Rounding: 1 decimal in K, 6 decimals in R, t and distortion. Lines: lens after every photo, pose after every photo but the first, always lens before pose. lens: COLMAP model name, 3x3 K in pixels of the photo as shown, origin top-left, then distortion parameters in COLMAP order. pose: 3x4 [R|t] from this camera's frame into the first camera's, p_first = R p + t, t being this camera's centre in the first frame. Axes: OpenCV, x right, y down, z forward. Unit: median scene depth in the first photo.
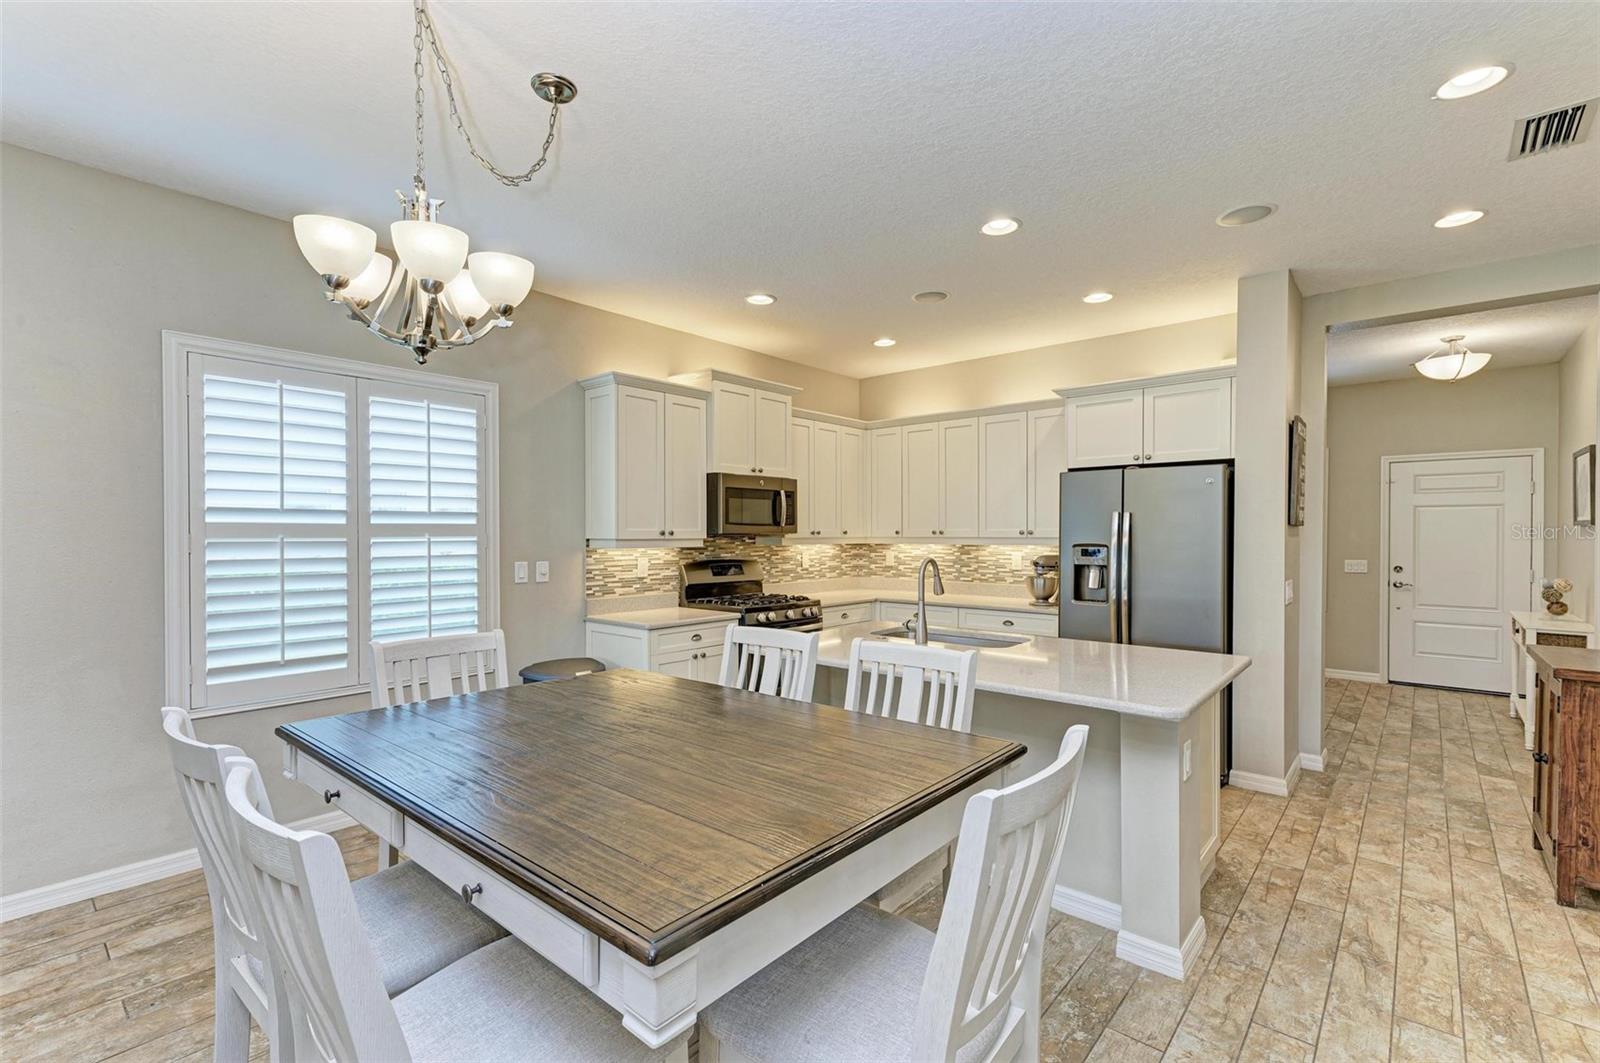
lens RADIAL K [[708.2, 0, 803.7], [0, 708.2, 533.2], [0, 0, 1]] dist [0.021339, -0.008206]
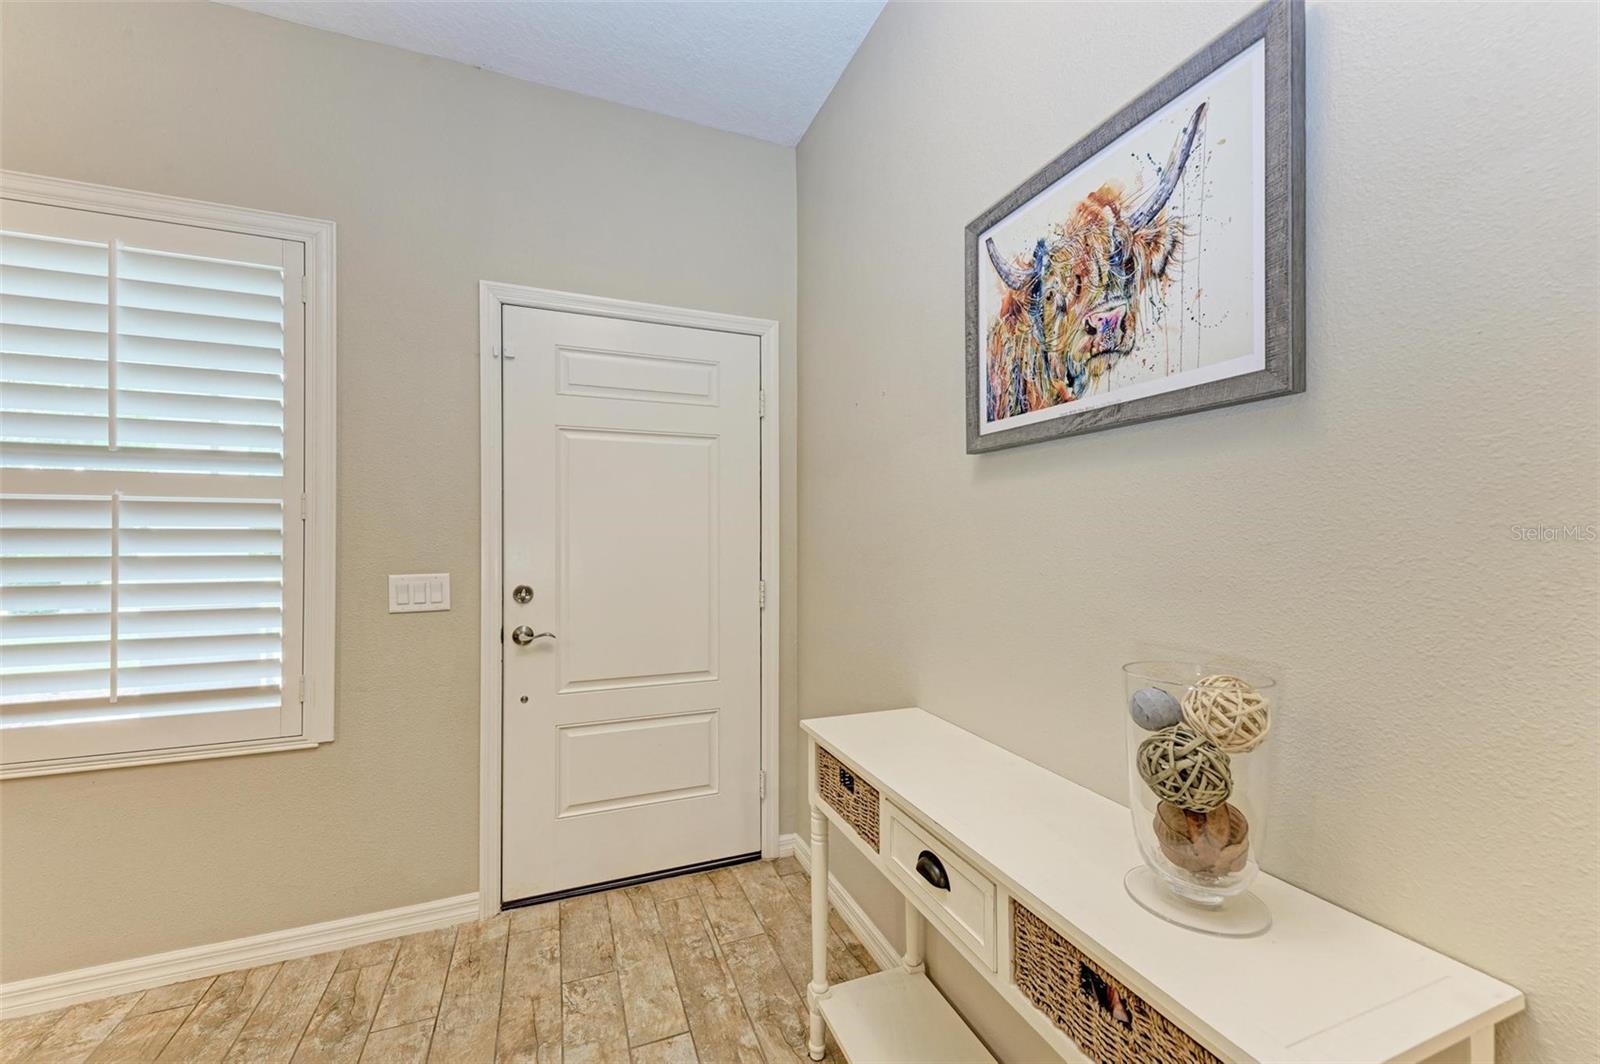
lens RADIAL K [[620.2, 0, 801.3], [0, 620.2, 535.1], [0, 0, 1]] dist [0.000680, 0.000038]
pose [[0.459117, -0.000296, 0.888376, 0.865114], [0.004487, 0.999988, -0.001986, 0.028884], [-0.888364, 0.004898, 0.459113, 1.025368]]
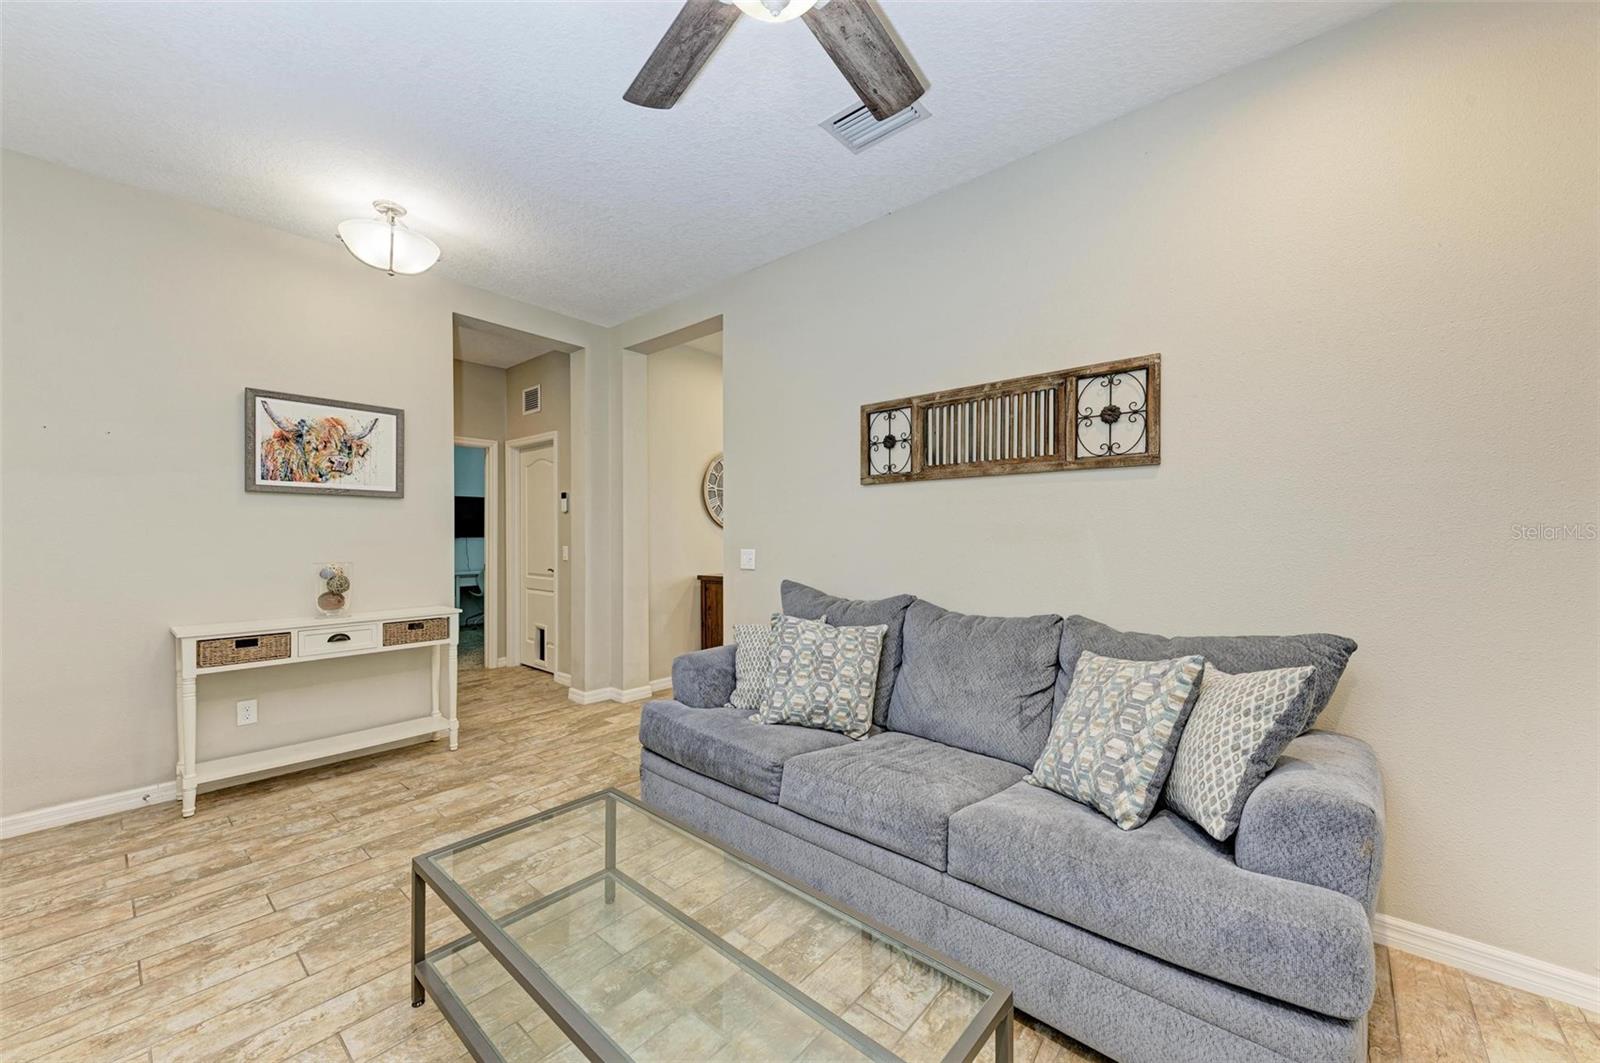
lens RADIAL K [[603.2, 0, 801.1], [0, 603.2, 537.2], [0, 0, 1]] dist [0.009285, -0.000271]
pose [[-1.000000, -0.000071, 0.000719, 0.578214], [-0.000065, 0.999964, 0.008541, 0.032483], [-0.000719, 0.008541, -0.999963, 1.743013]]
